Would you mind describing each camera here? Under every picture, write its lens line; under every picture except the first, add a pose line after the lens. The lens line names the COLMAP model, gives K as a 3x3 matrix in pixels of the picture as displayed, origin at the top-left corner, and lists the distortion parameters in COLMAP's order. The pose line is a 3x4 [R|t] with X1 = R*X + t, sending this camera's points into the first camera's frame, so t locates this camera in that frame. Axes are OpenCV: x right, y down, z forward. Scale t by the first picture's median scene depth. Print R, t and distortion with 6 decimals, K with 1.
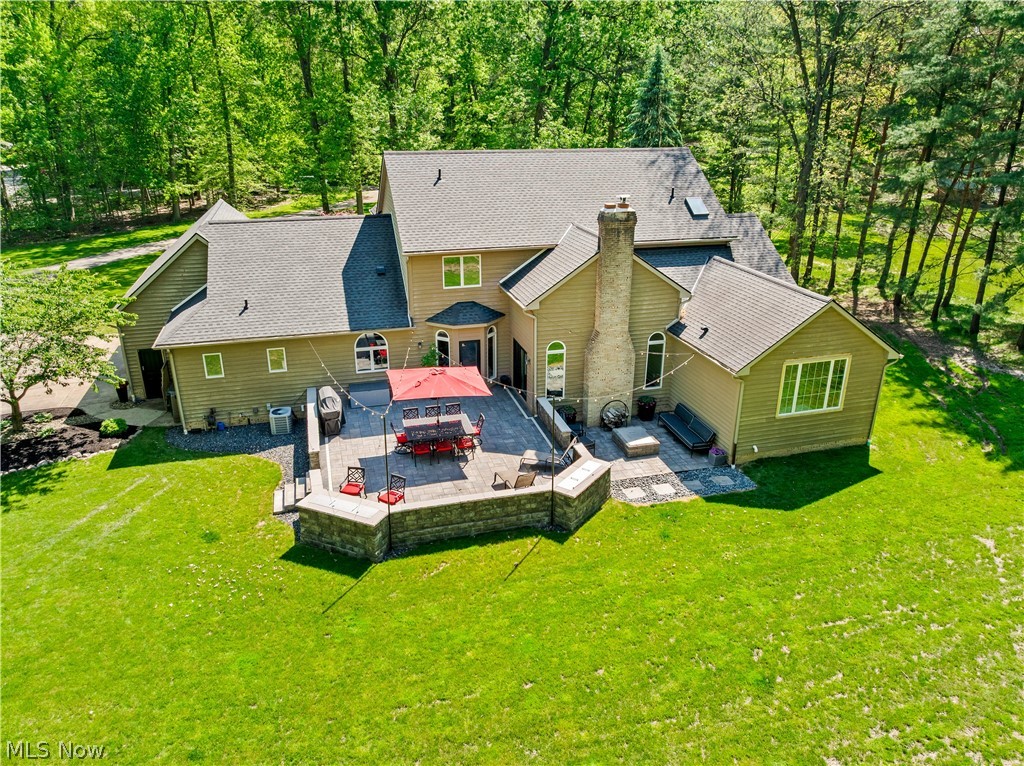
lens RADIAL K [[720.8, 0, 509.9], [0, 720.8, 383.7], [0, 0, 1]] dist [-0.043253, -0.000637]
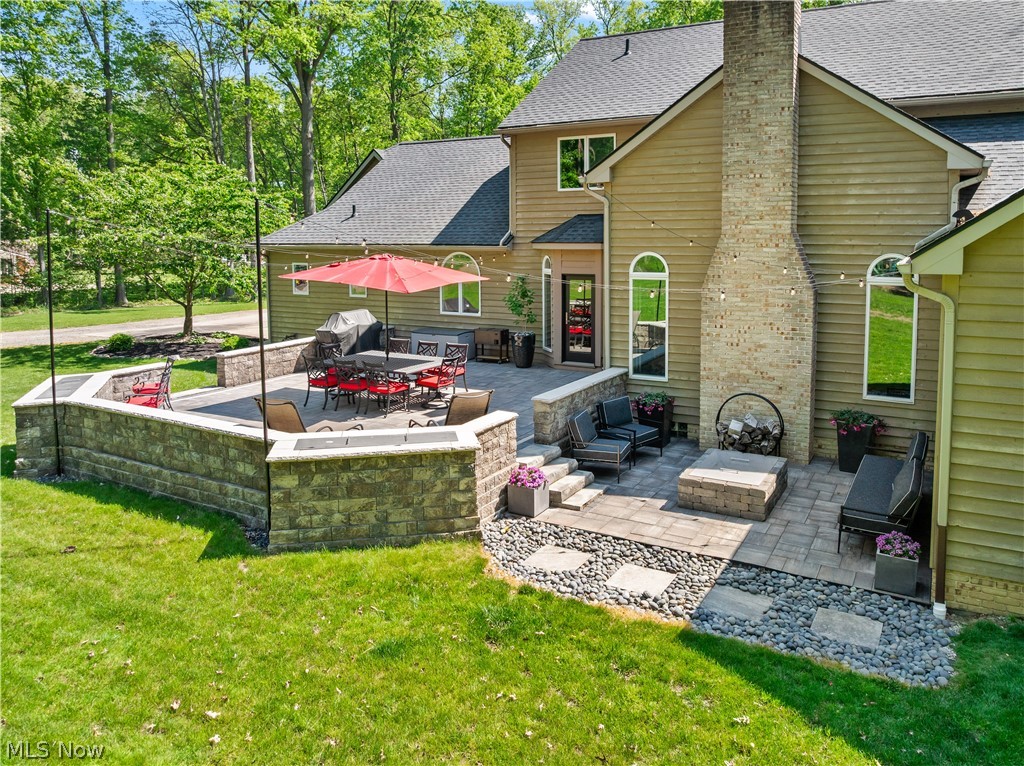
lens RADIAL K [[720.8, 0, 534.5], [0, 720.8, 306.5], [0, 0, 1]] dist [-0.043253, -0.000637]
pose [[0.710725, 0.061854, -0.700746, 0.362920], [-0.250647, 0.953019, -0.170094, 0.082258], [0.657302, 0.296529, 0.692838, 0.610328]]
